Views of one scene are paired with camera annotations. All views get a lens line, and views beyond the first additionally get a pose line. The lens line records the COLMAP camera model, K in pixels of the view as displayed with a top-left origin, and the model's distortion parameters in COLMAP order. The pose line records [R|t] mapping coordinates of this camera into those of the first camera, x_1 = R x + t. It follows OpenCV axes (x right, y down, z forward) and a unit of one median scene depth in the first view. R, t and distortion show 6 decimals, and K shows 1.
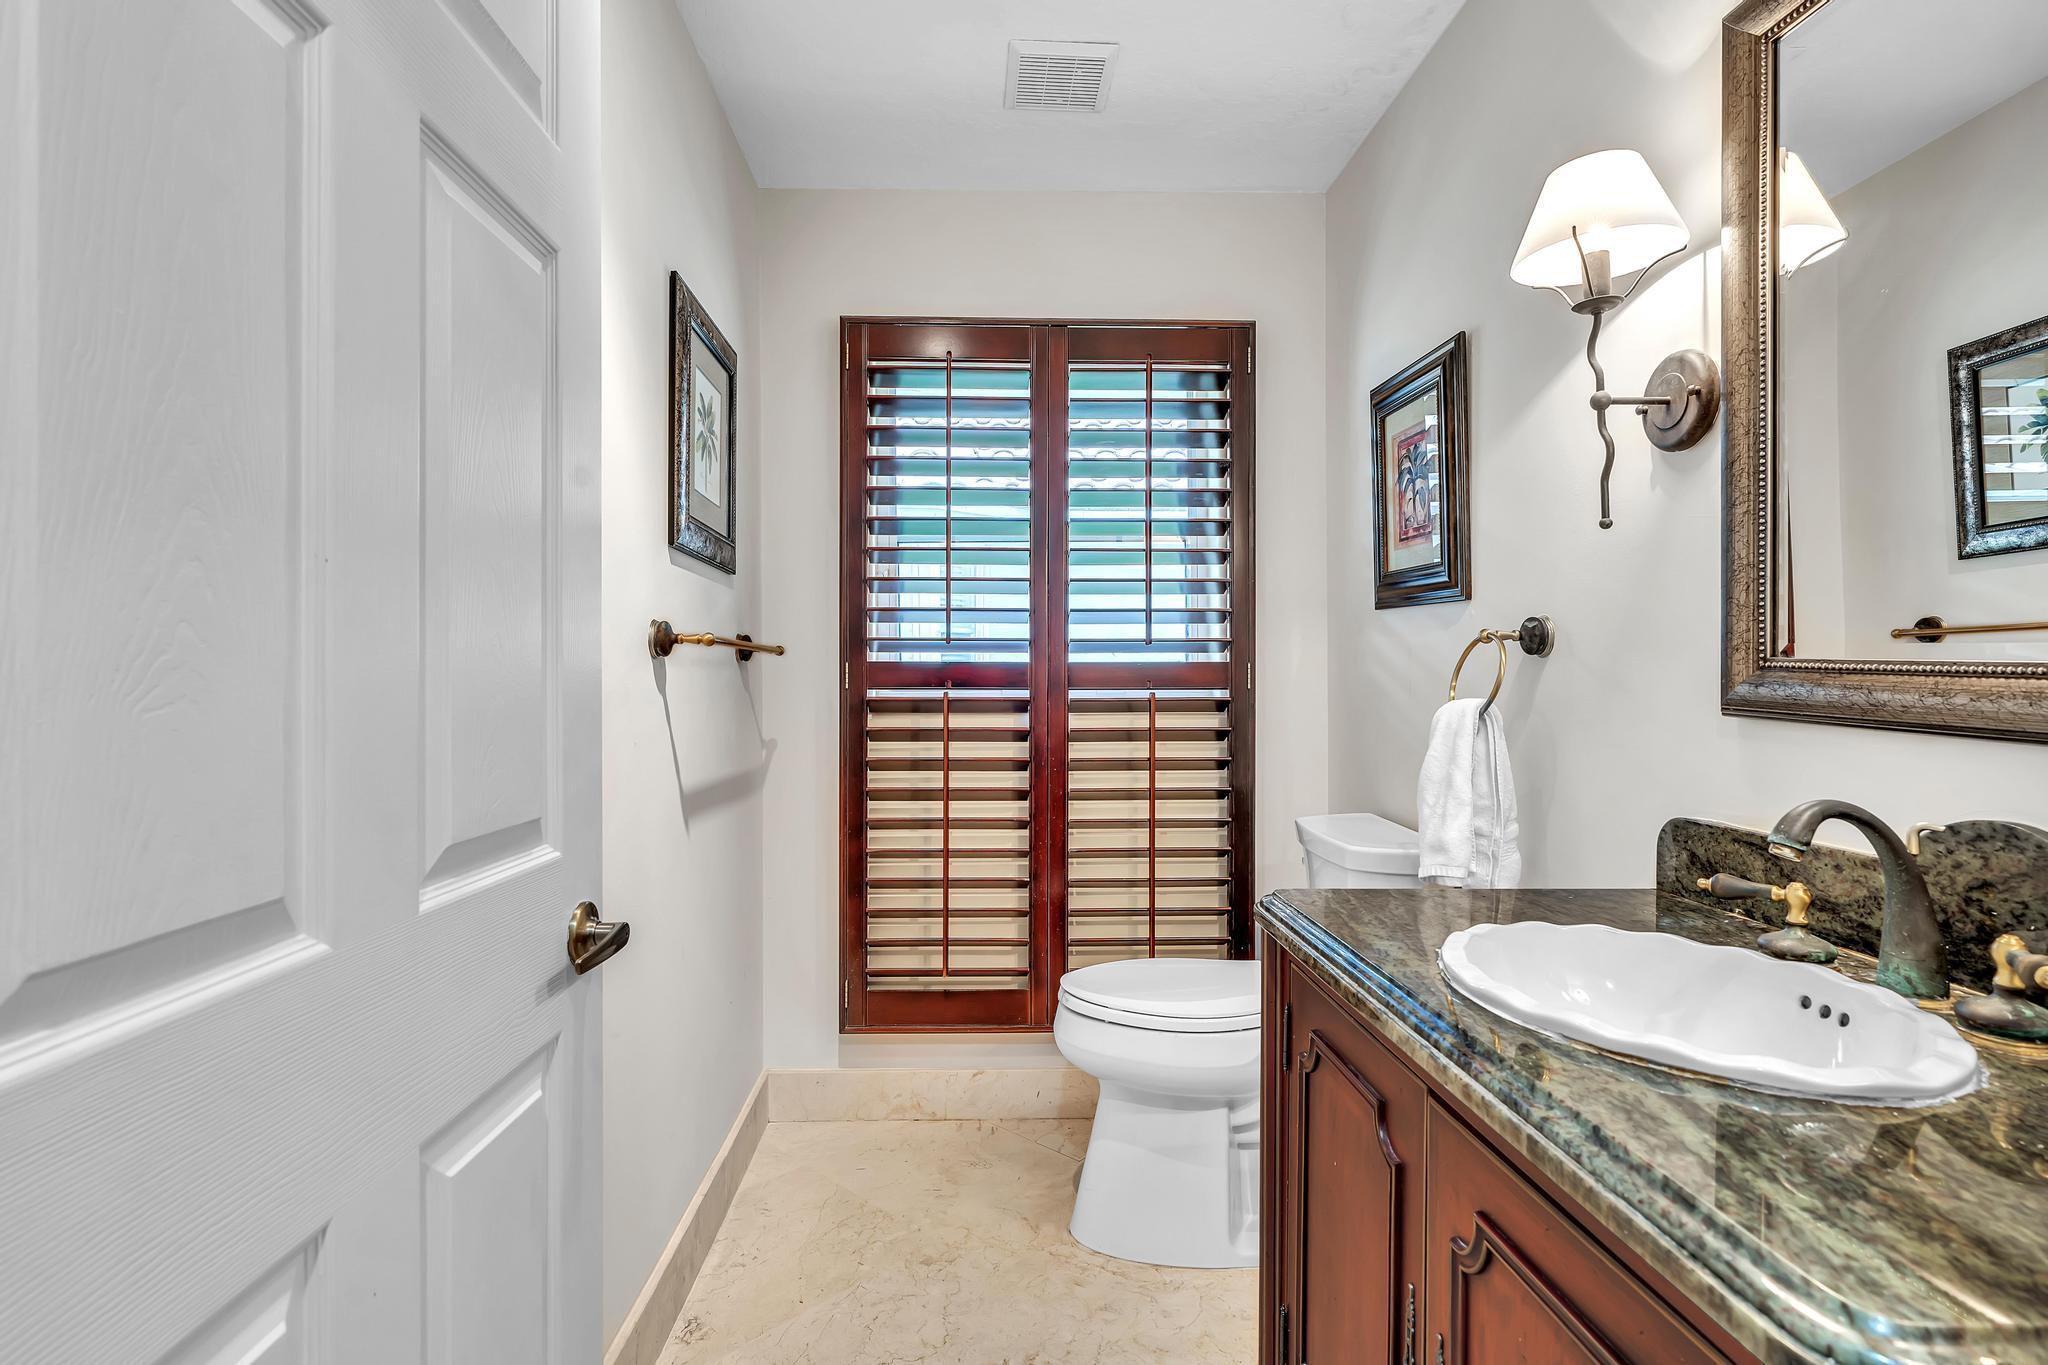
lens RADIAL K [[1039.9, 0, 1024.9], [0, 1039.9, 673.9], [0, 0, 1]] dist [0.005063, 0.004093]
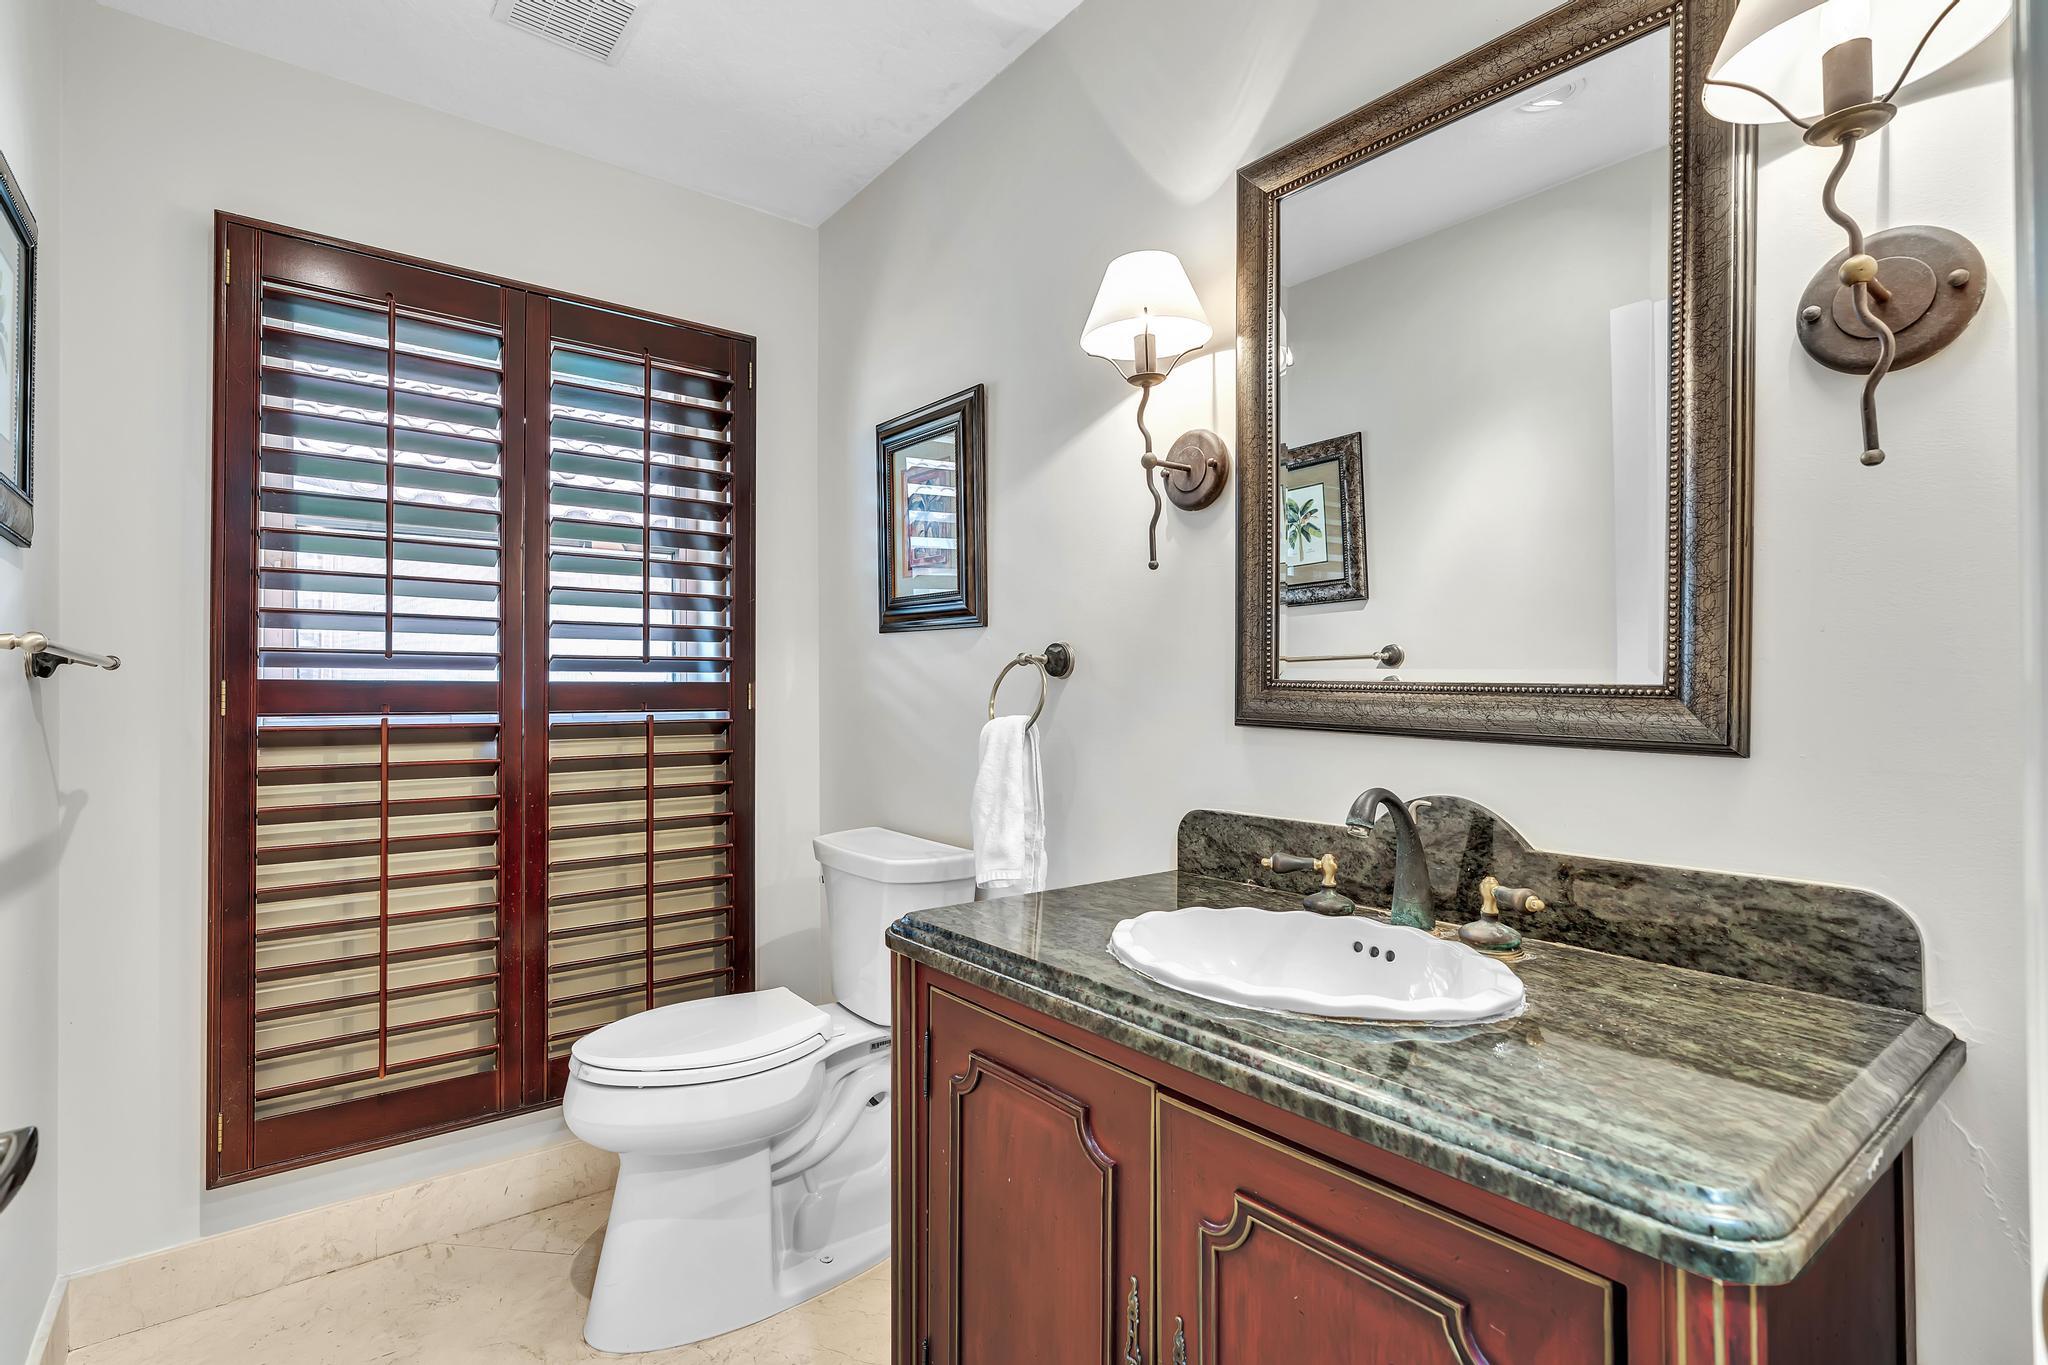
lens RADIAL K [[974.3, 0, 1019.3], [0, 974.3, 684.7], [0, 0, 1]] dist [-0.001112, 0.003233]
pose [[0.809753, 0.002770, 0.586764, -0.143043], [0.003790, 0.999943, -0.009950, 0.001189], [-0.586759, 0.010281, 0.809697, 0.132086]]
